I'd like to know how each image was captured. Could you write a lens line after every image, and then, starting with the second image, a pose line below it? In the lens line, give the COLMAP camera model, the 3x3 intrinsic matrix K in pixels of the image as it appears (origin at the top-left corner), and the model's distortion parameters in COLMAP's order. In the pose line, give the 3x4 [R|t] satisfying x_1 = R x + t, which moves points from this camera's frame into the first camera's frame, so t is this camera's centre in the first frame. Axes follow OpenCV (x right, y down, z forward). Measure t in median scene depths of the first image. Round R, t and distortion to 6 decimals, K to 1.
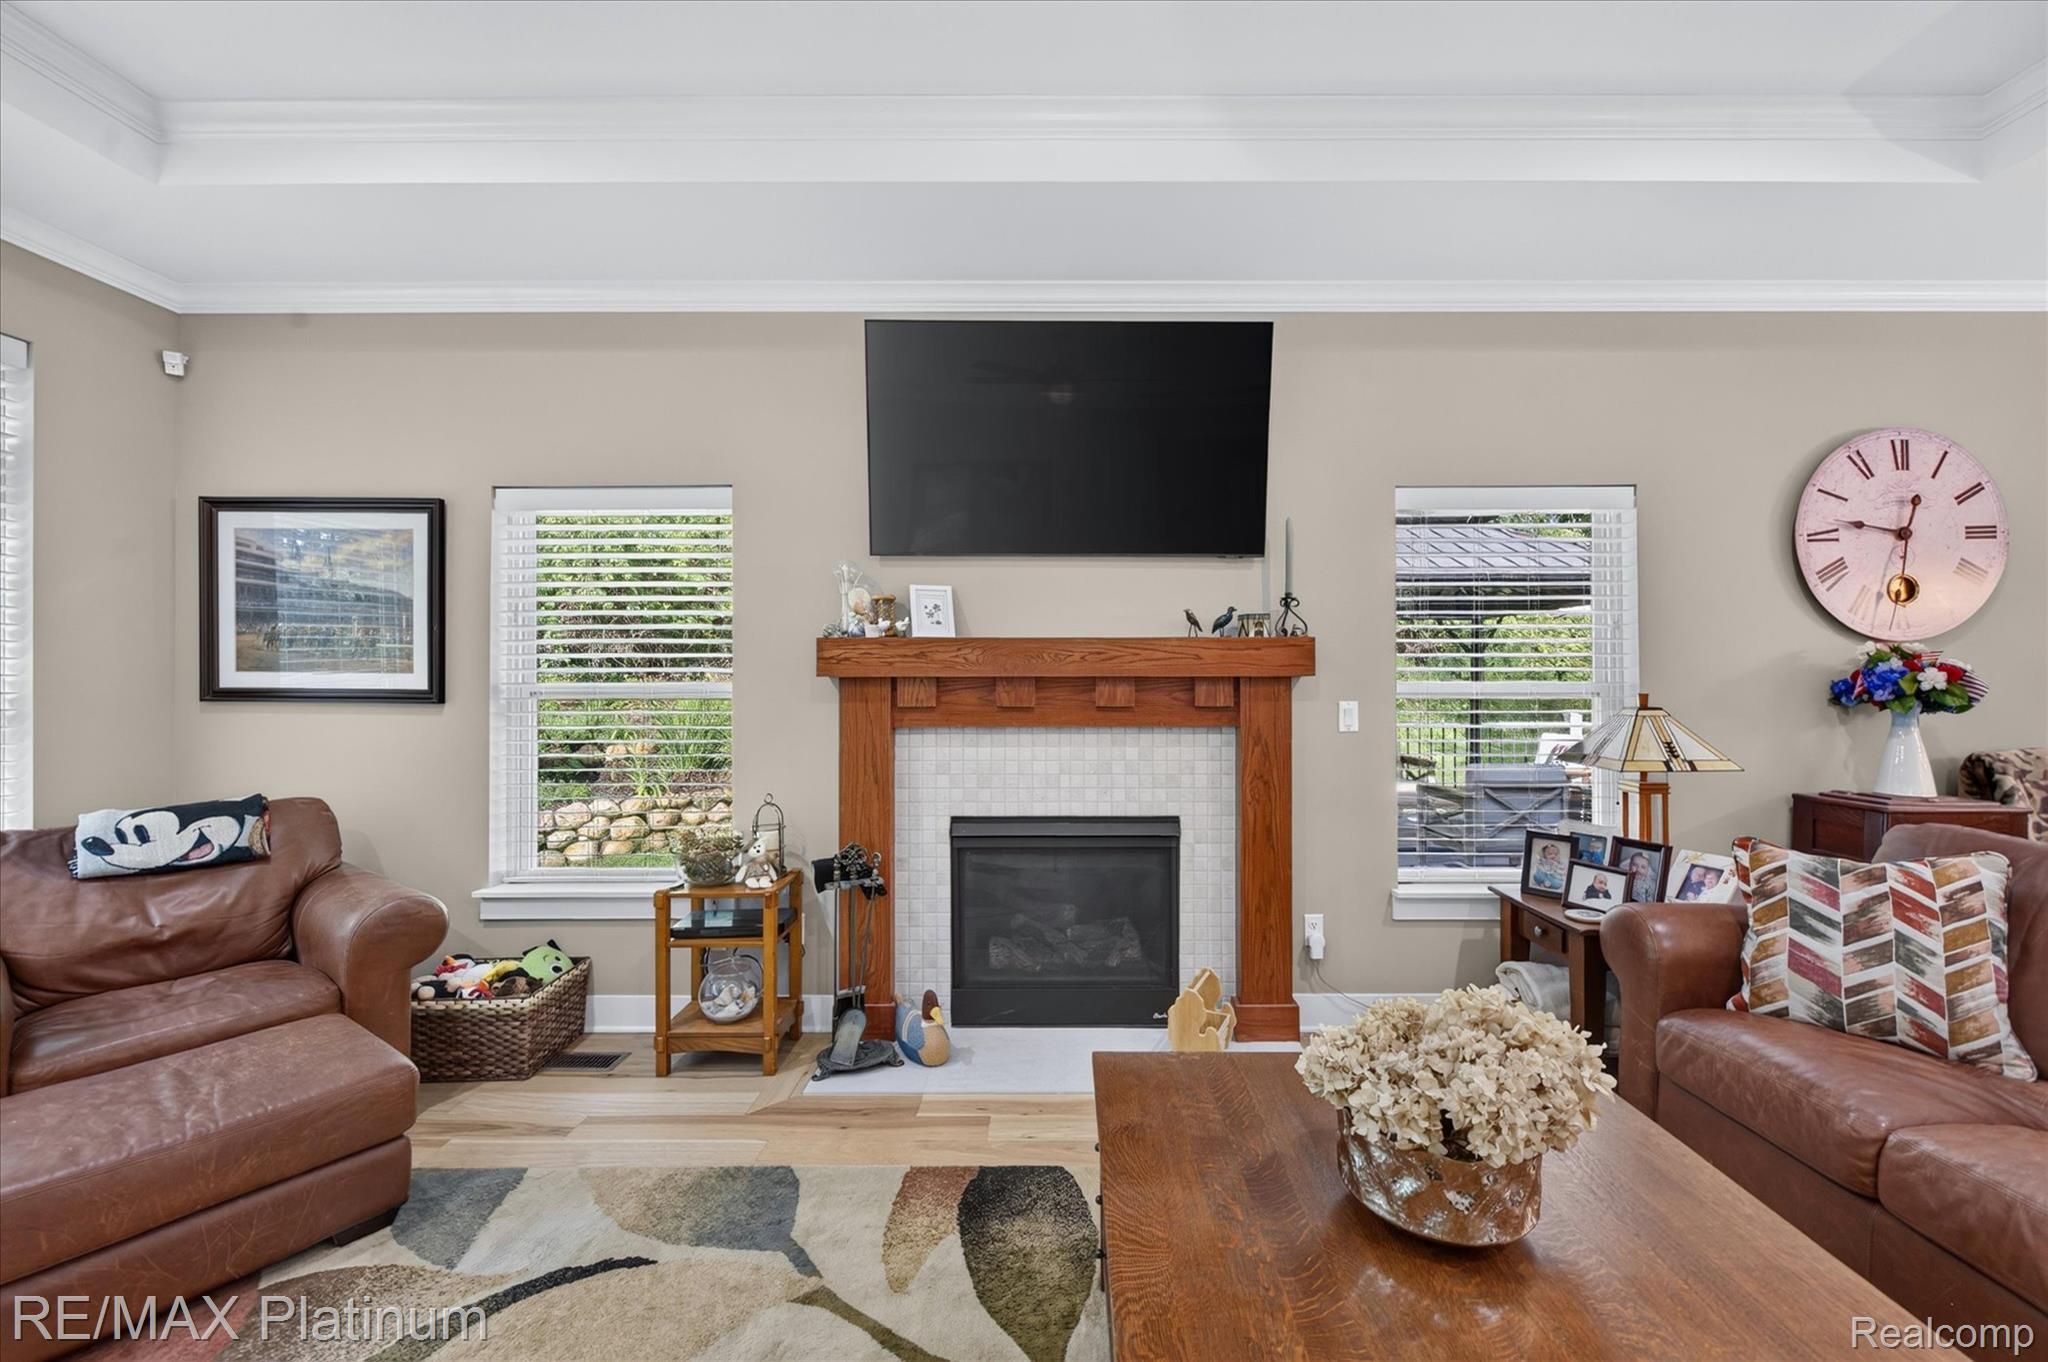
lens RADIAL K [[821.3, 0, 1026.4], [0, 821.3, 675.7], [0, 0, 1]] dist [0.010017, -0.000101]
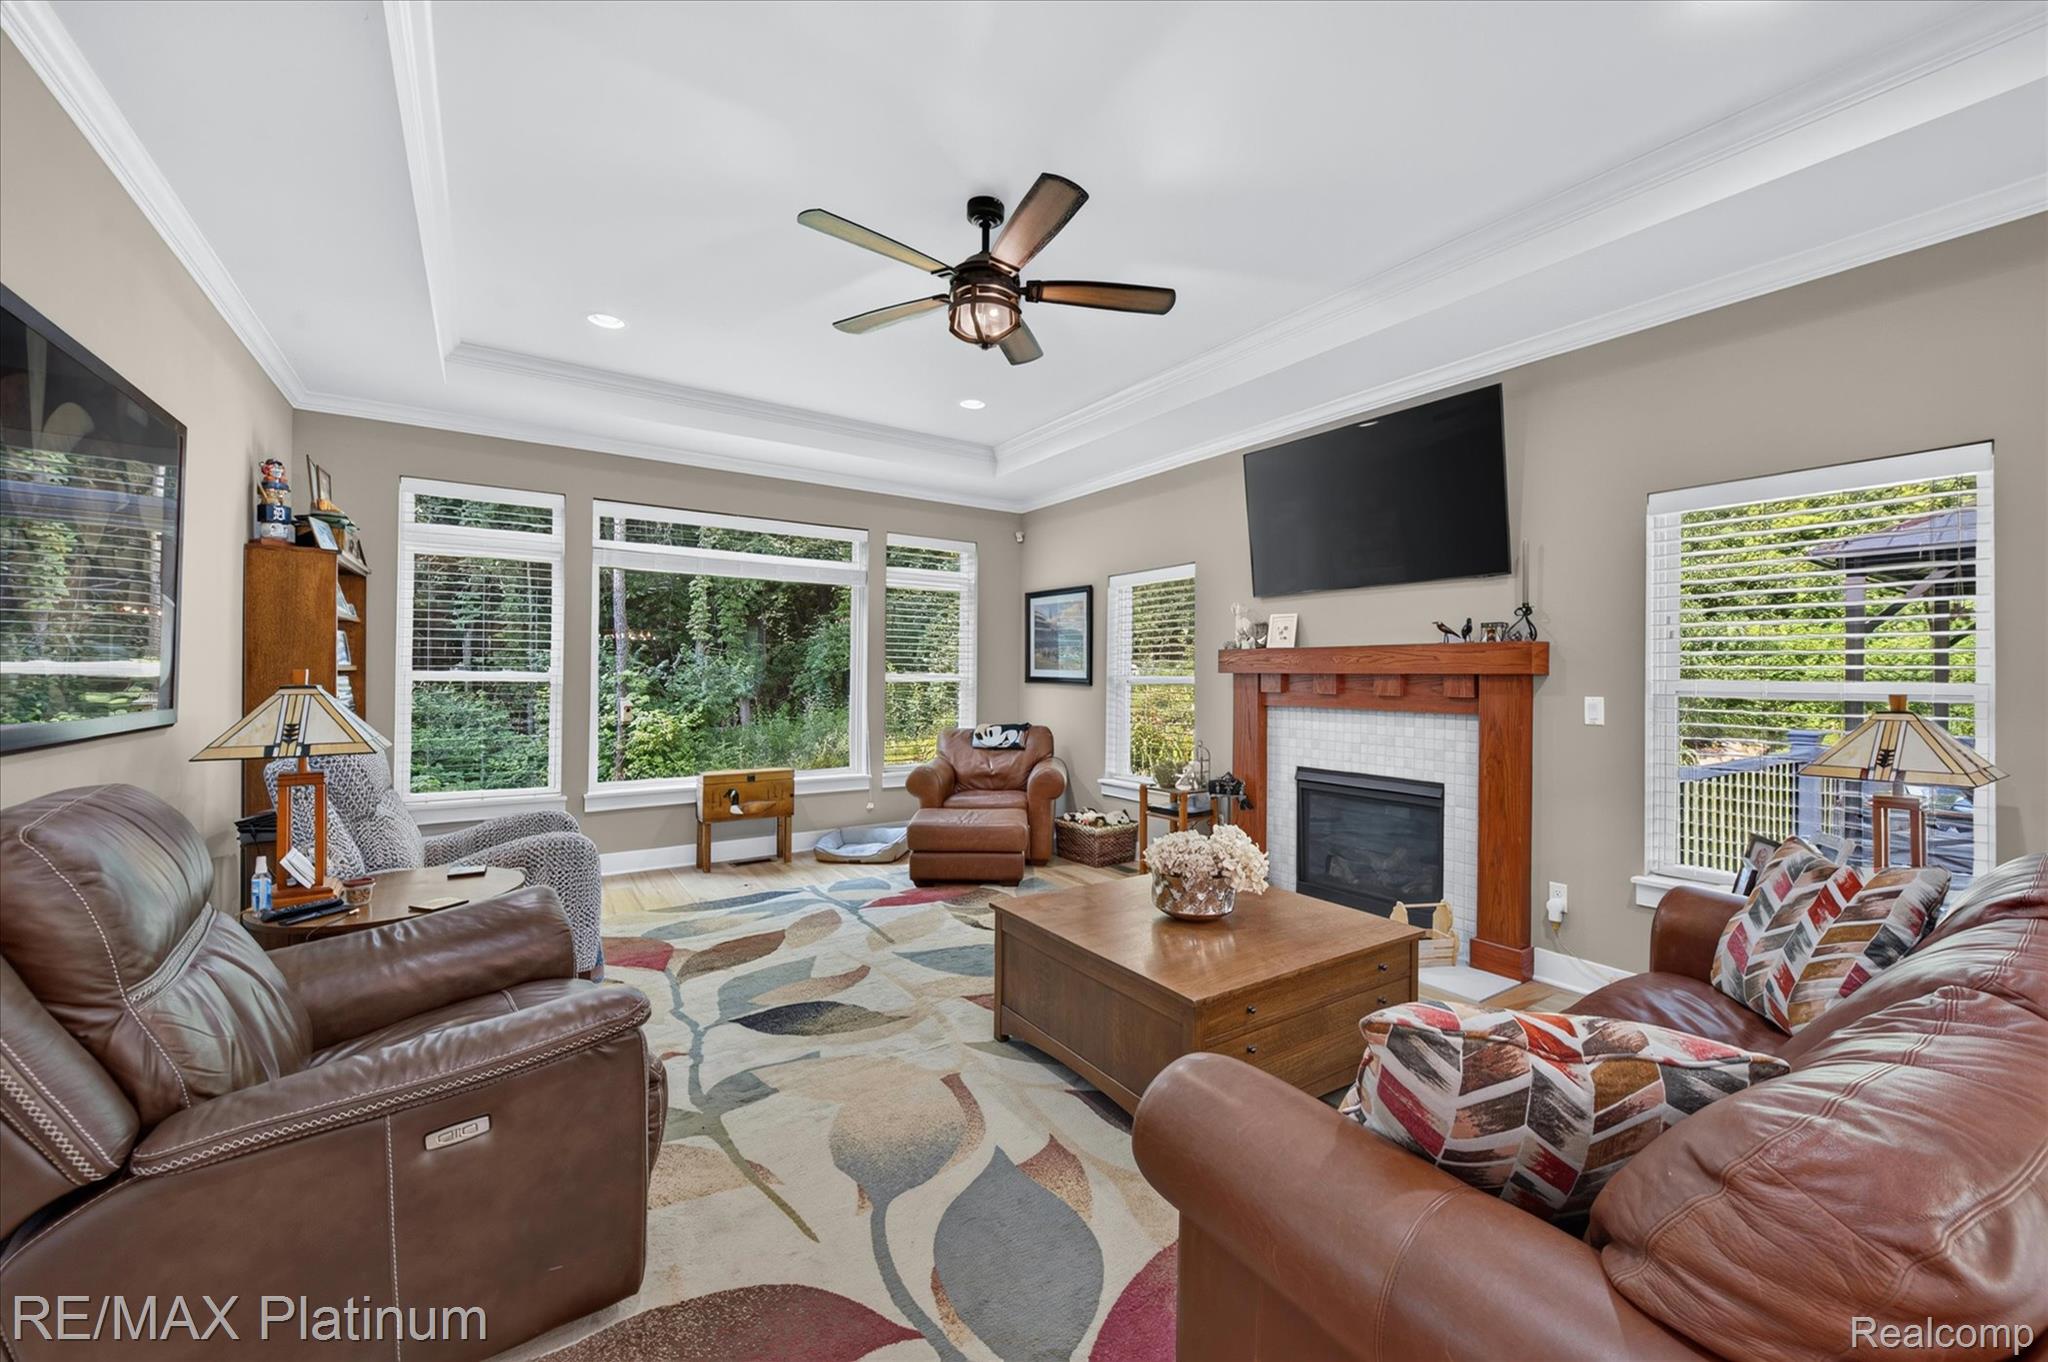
lens RADIAL K [[821.3, 0, 1026.4], [0, 821.3, 675.7], [0, 0, 1]] dist [0.010017, -0.000101]
pose [[0.549630, 0.006711, -0.835382, 0.903946], [-0.000984, 0.999972, 0.007386, -0.005059], [0.835408, -0.003238, 0.549621, -0.243513]]
